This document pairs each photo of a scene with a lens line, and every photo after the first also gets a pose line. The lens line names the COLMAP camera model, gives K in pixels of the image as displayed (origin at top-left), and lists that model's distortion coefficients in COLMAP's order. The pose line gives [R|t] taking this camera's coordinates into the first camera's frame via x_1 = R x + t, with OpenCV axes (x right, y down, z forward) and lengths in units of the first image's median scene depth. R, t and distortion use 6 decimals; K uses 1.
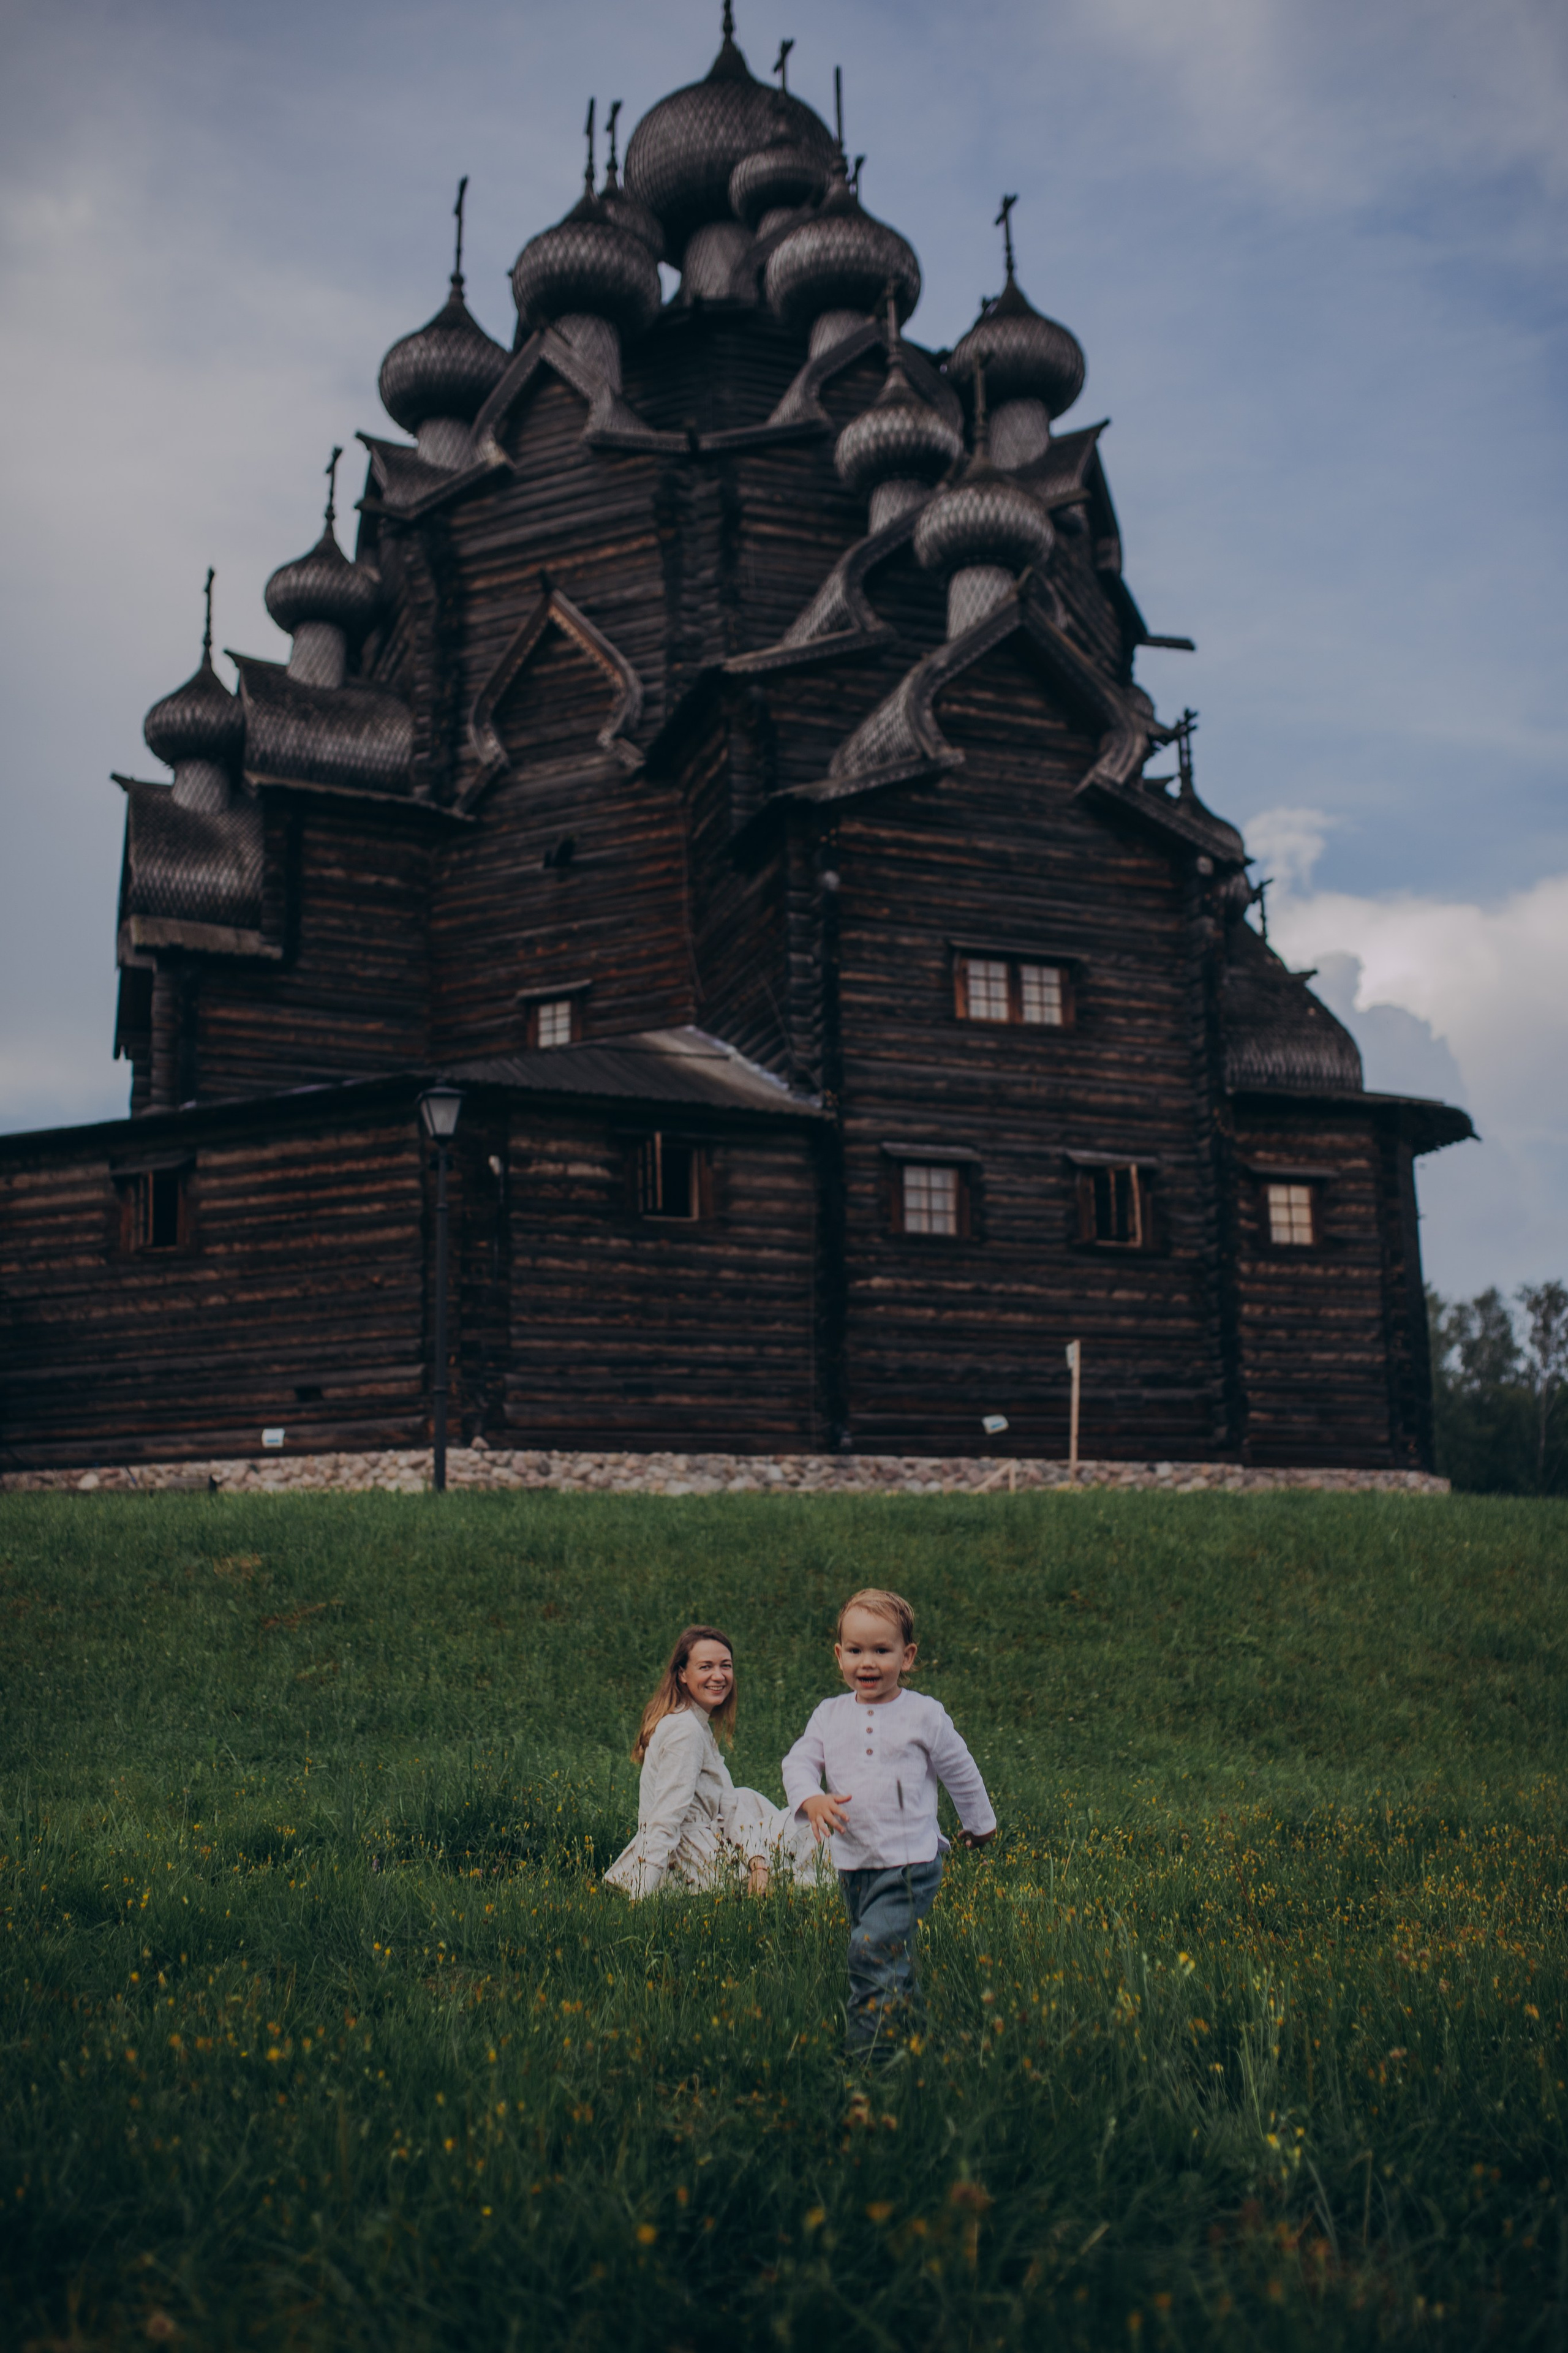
lens RADIAL K [[2222.6, 0, 784.0], [0, 2222.6, 1176.5], [0, 0, 1]] dist [-0.063747, 0.120937]
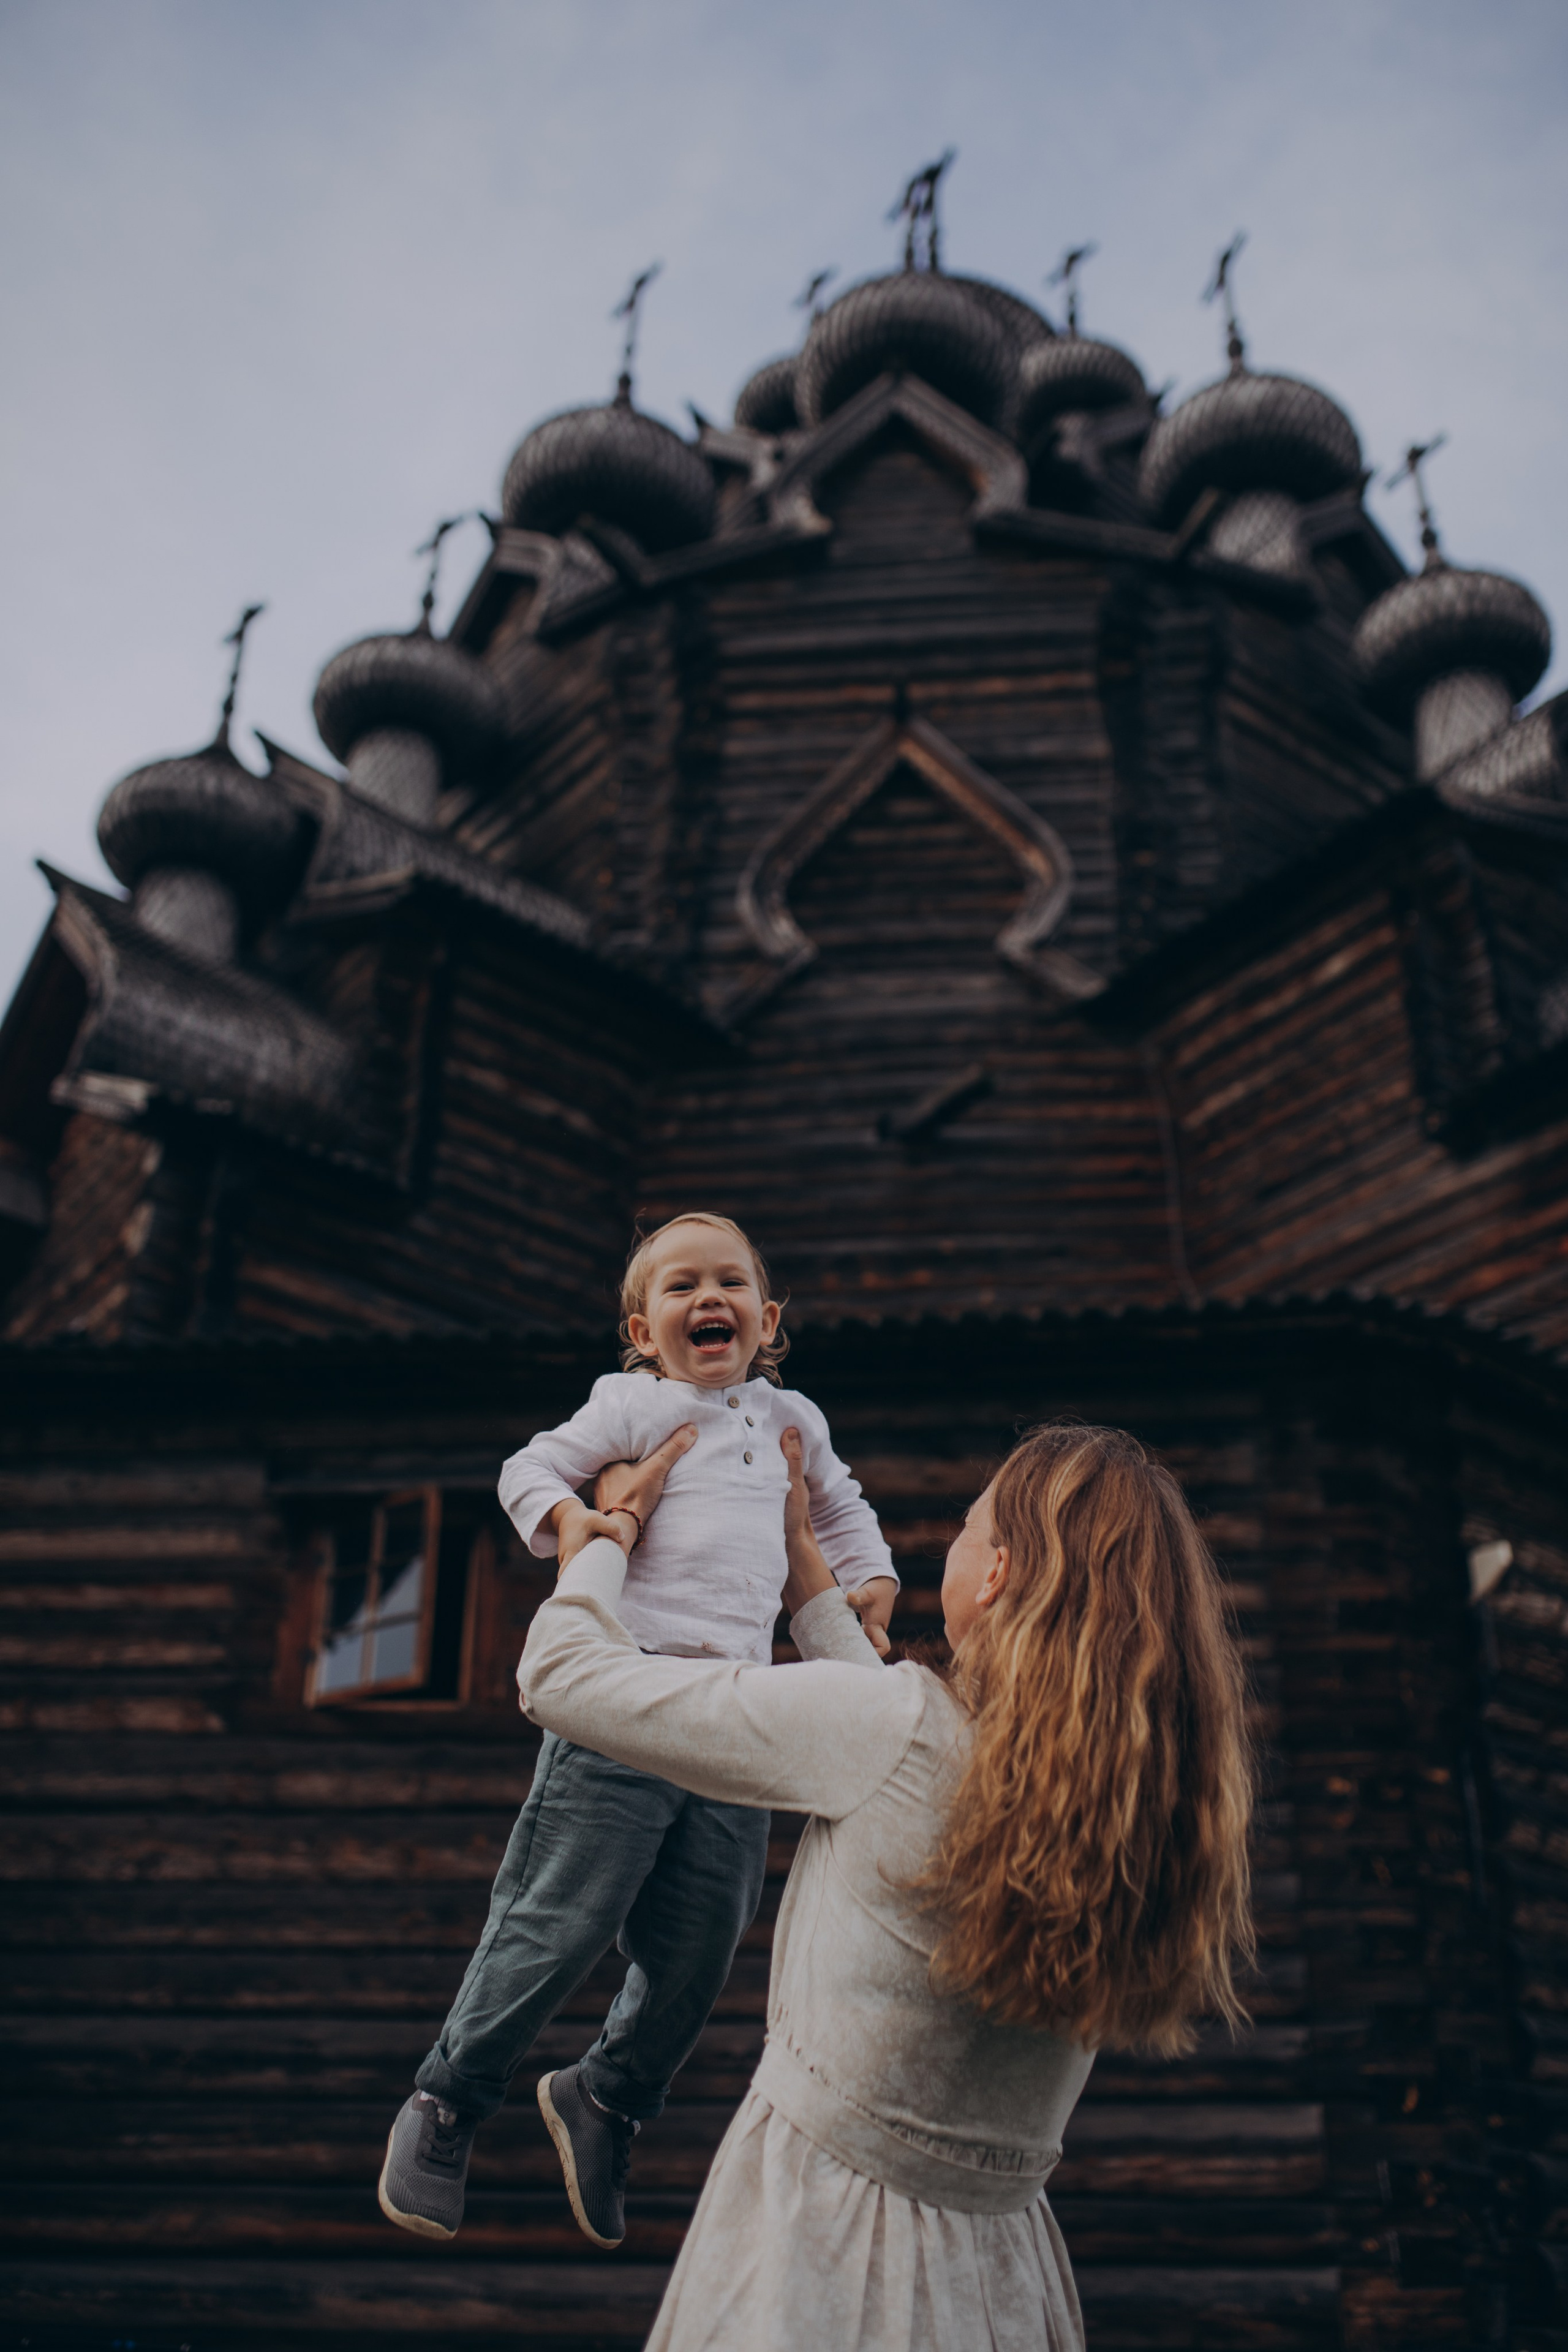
lens RADIAL K [[2221.5, 0, 784.0], [0, 2221.5, 1176.0], [0, 0, 1]] dist [-0.063747, 0.120937]
pose [[0.947377, 0.191295, 0.256676, -0.270148], [-0.102232, 0.940623, -0.323693, 0.050999], [-0.303356, 0.280419, 0.910681, 0.502345]]
